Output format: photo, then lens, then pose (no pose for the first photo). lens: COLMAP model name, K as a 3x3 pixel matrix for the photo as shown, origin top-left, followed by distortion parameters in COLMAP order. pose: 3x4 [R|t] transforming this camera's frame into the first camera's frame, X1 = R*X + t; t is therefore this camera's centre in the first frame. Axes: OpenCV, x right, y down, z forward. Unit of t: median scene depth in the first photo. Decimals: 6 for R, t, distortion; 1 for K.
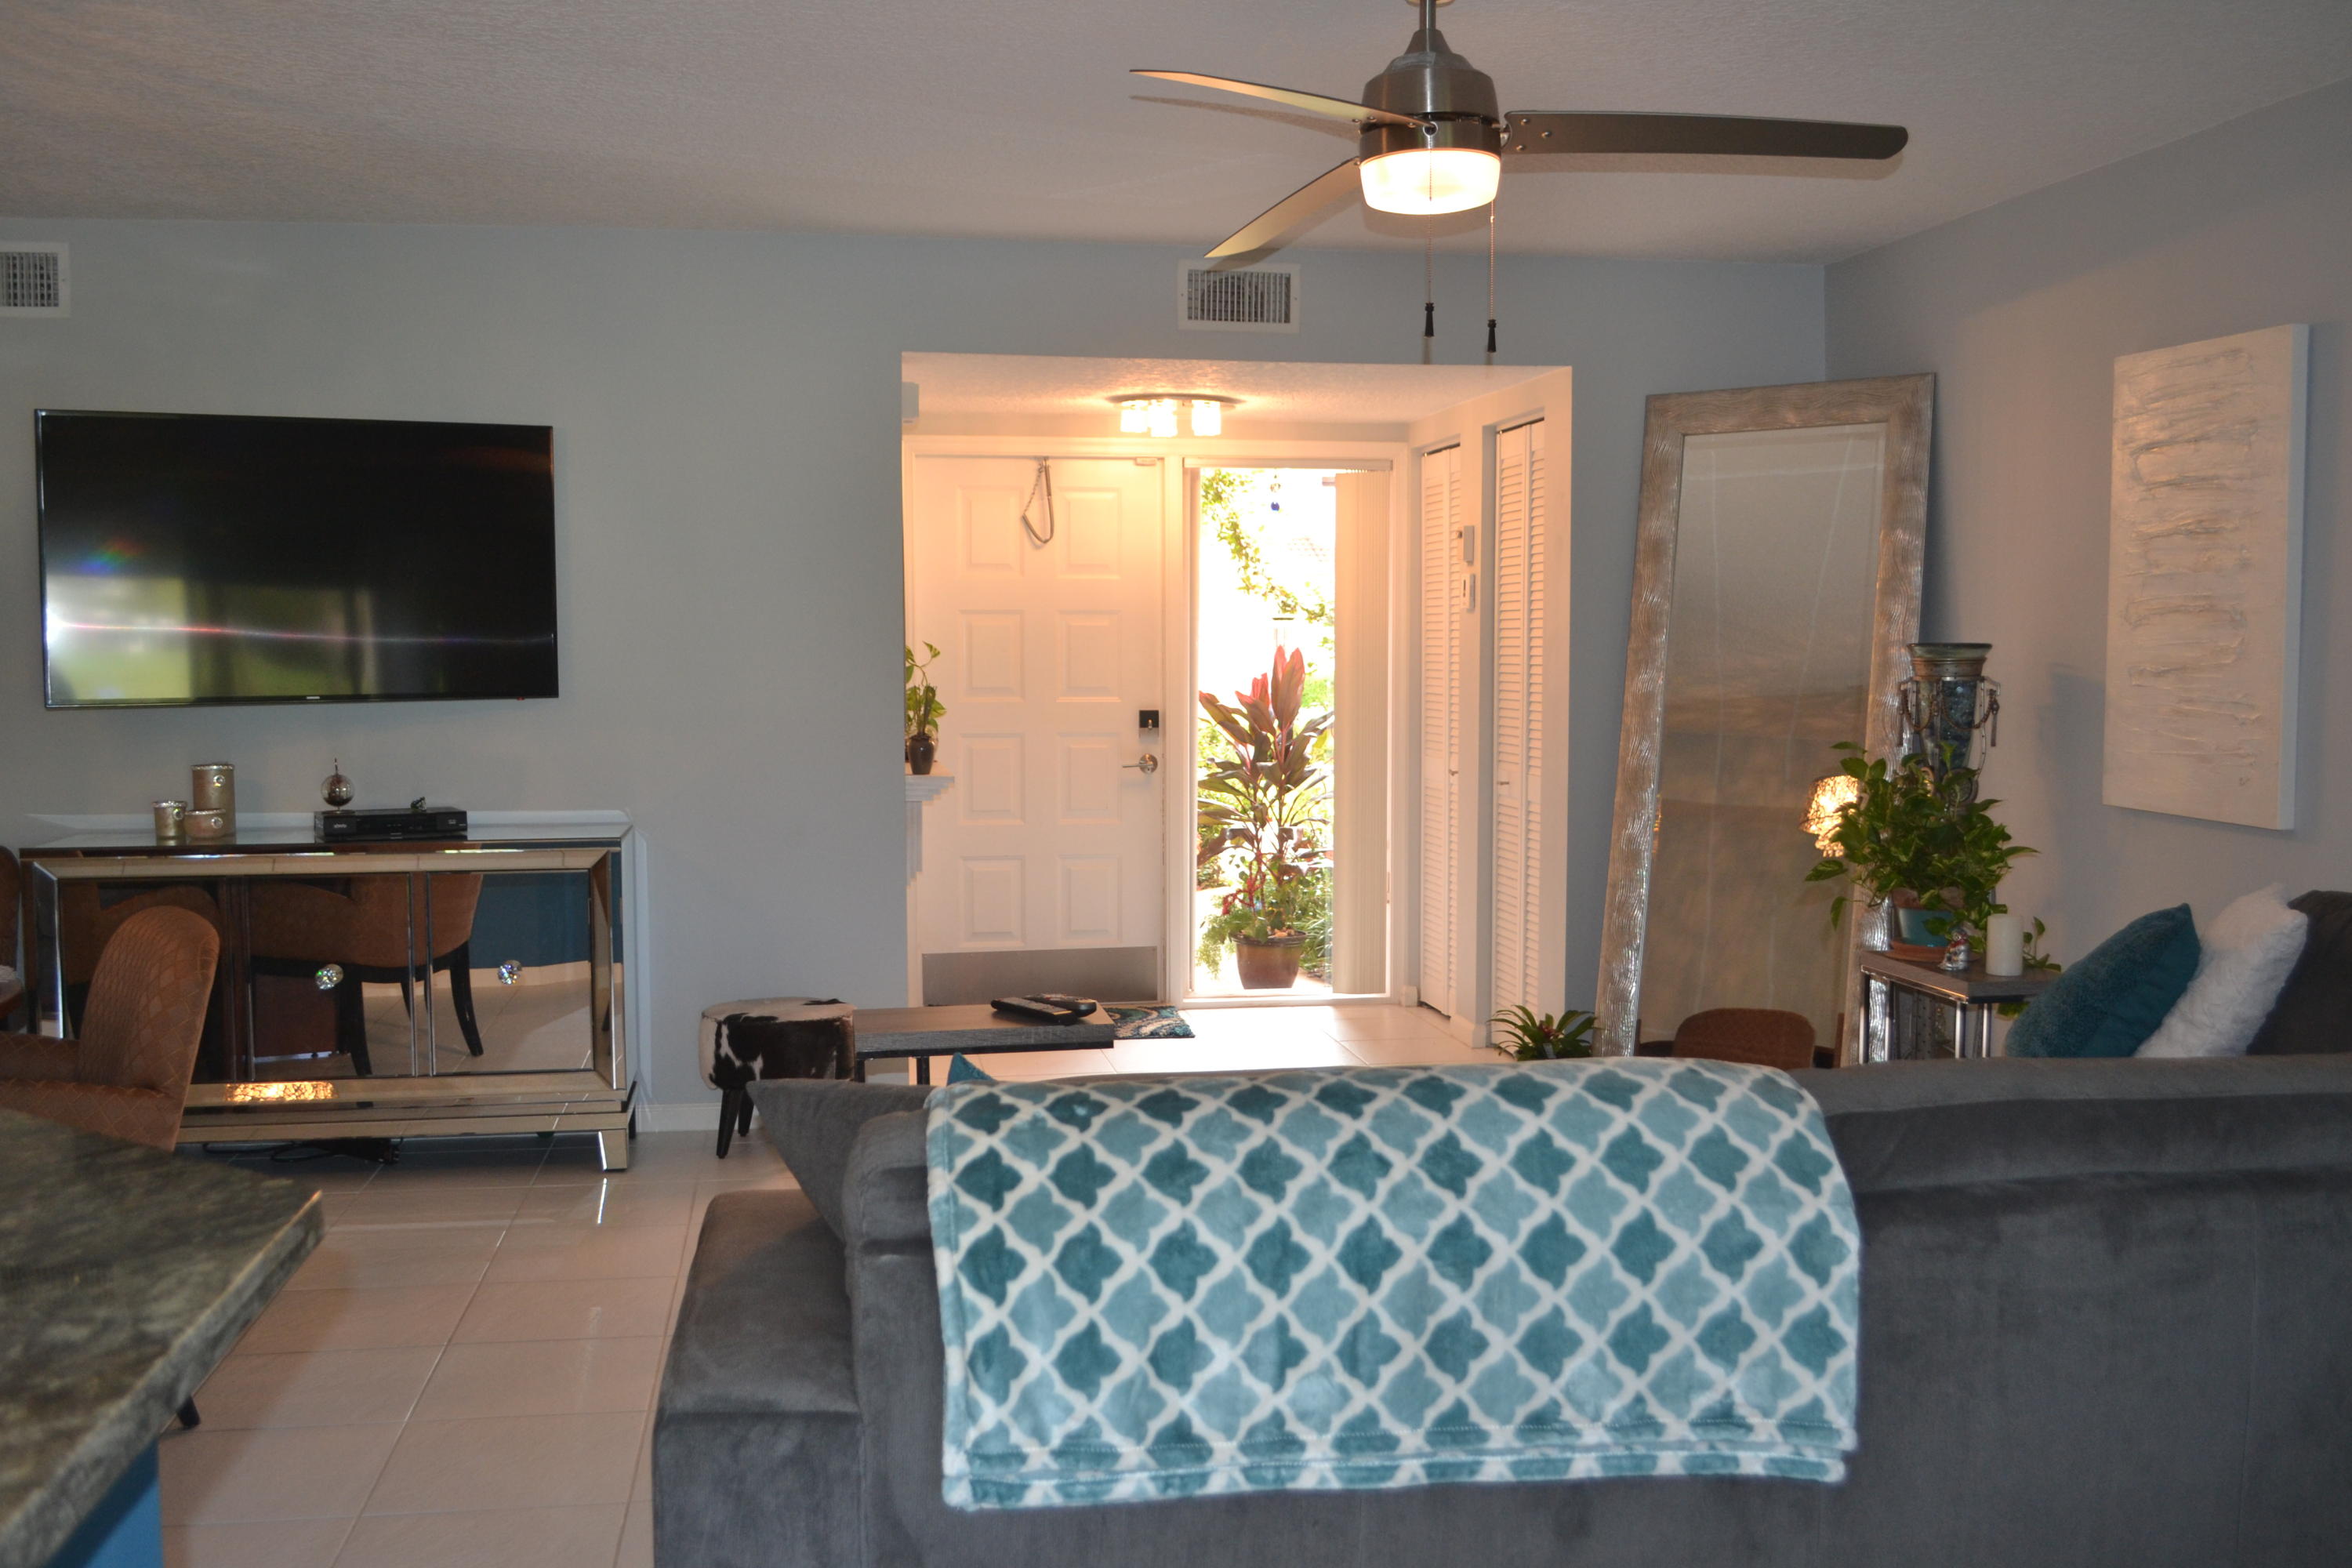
lens RADIAL K [[2141.6, 0, 1167.2], [0, 2141.6, 828.2], [0, 0, 1]] dist [-0.067785, 0.000000]
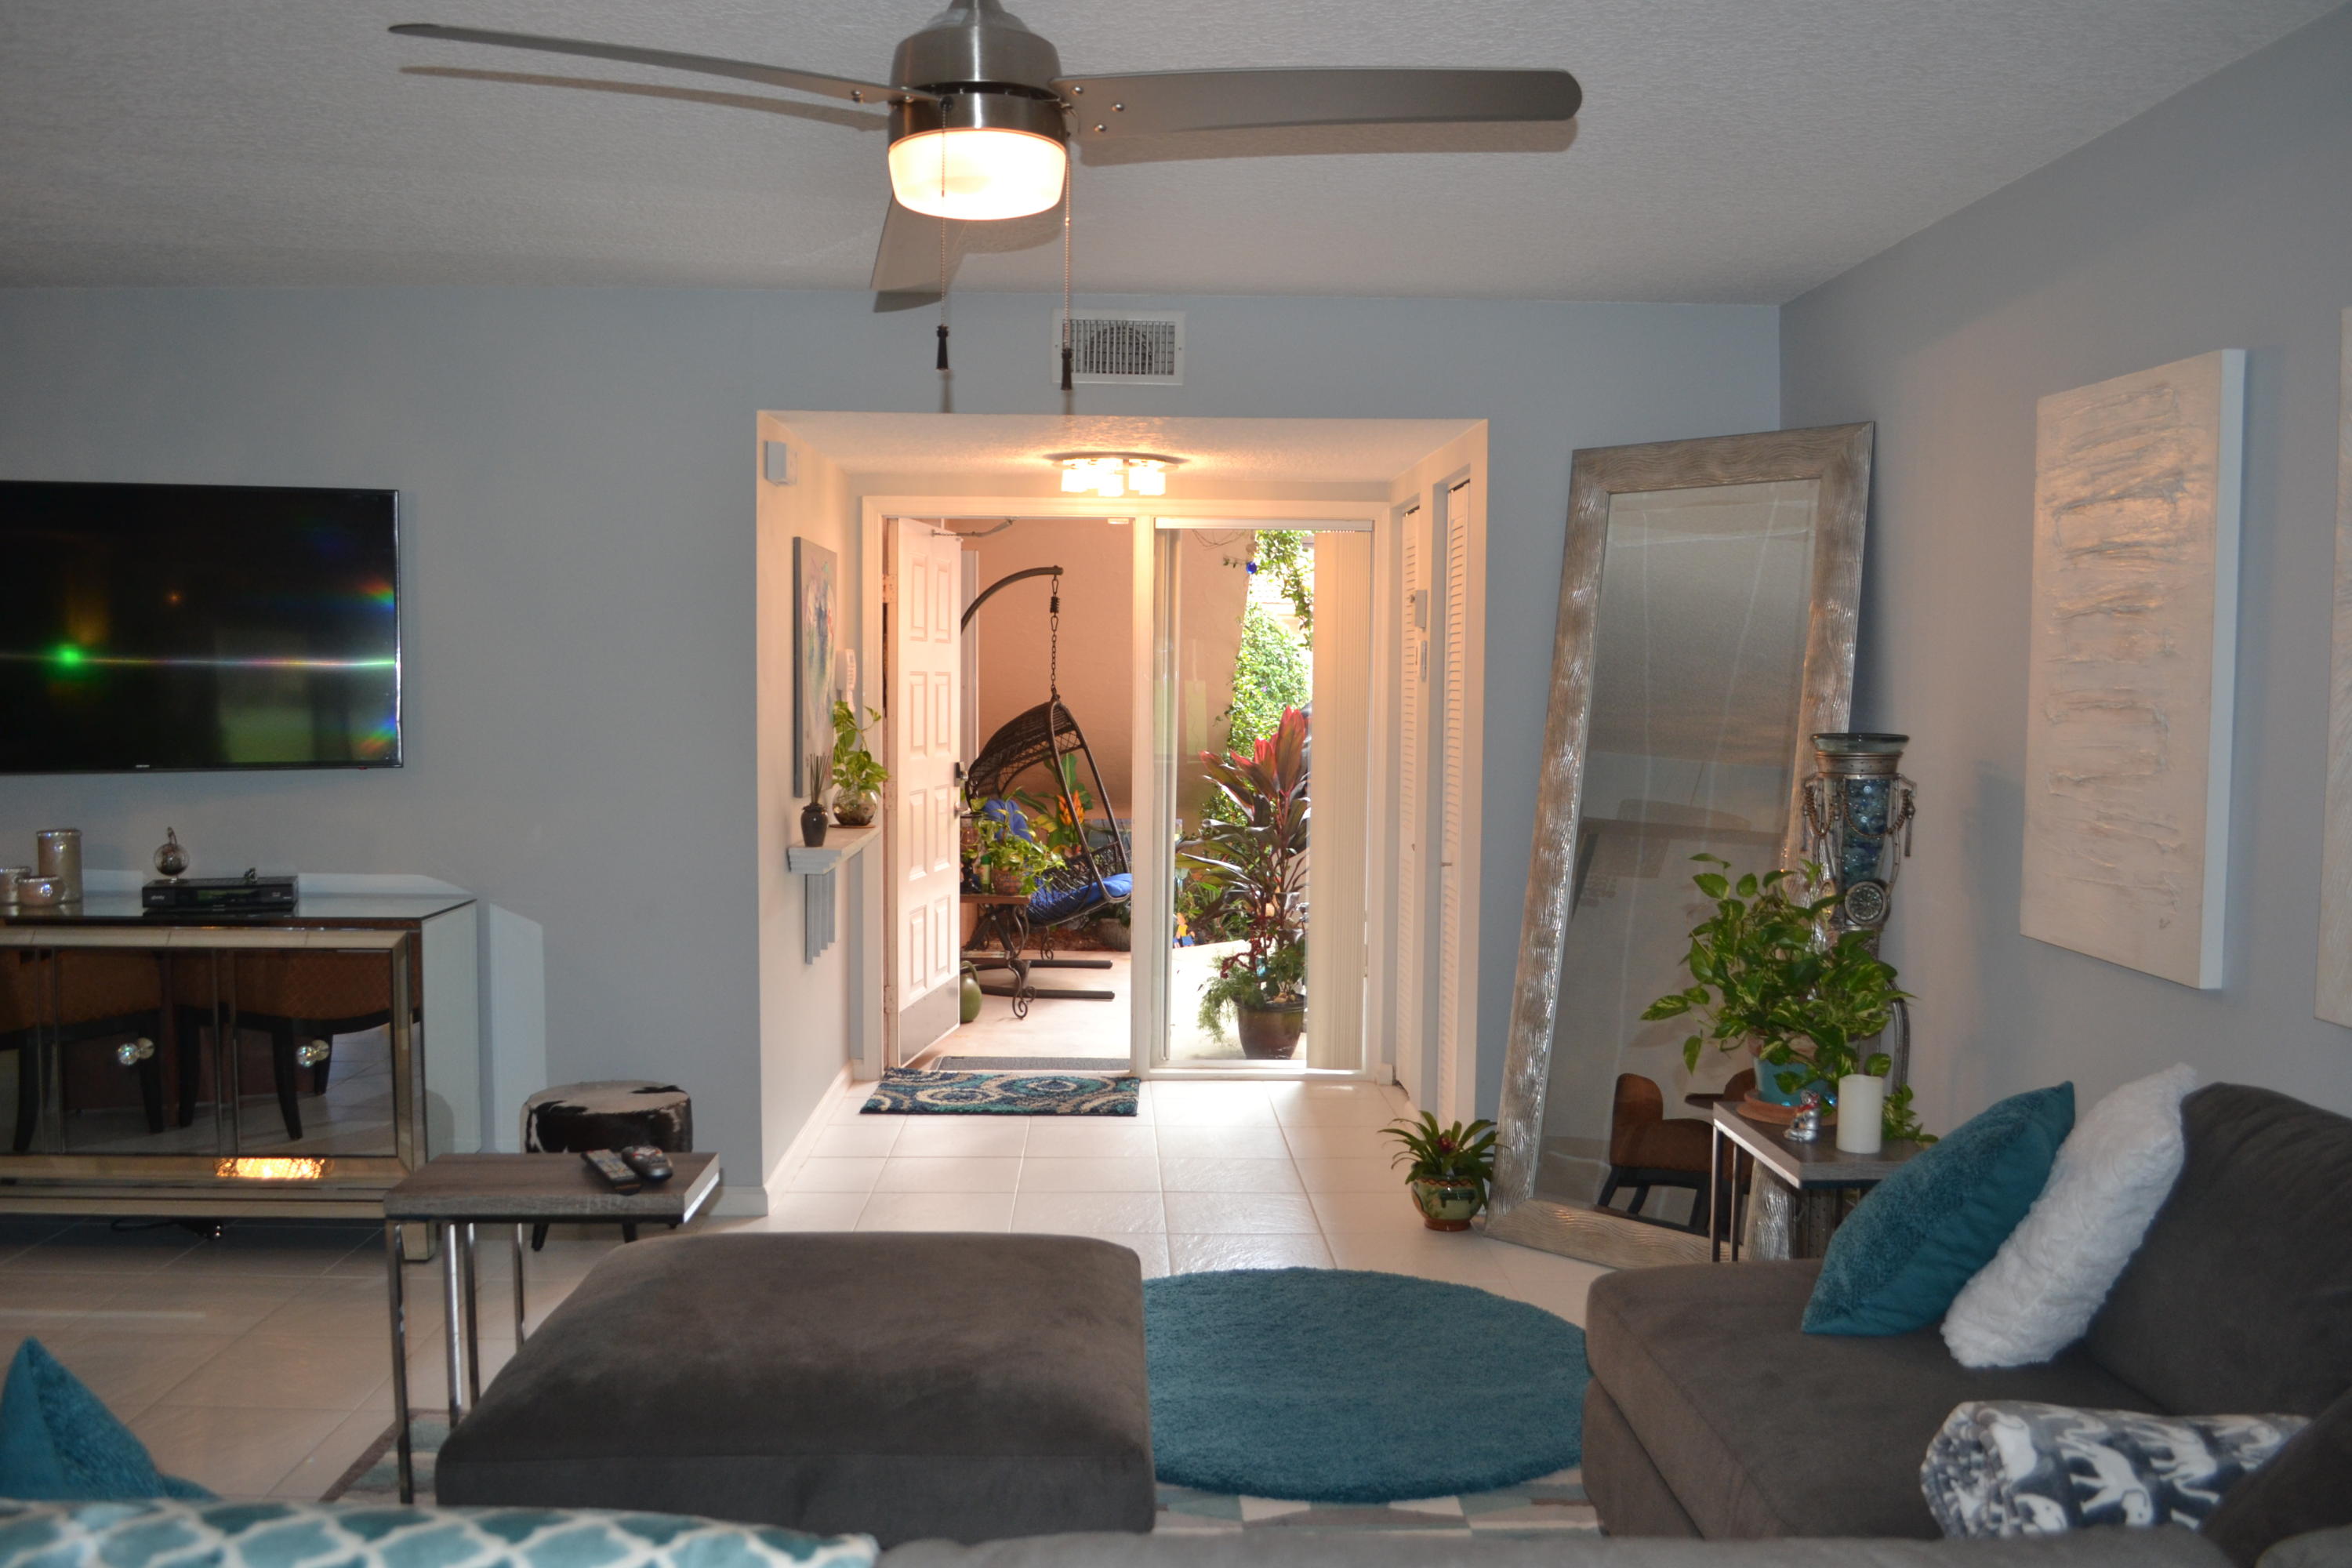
lens RADIAL K [[1894.9, 0, 1174.0], [0, 1894.9, 830.4], [0, 0, 1]] dist [-0.081966, 0.010117]
pose [[0.991778, 0.020183, -0.126366, 0.182021], [-0.020962, 0.999769, -0.004834, -0.037308], [0.126239, 0.007443, 0.991972, 0.203898]]
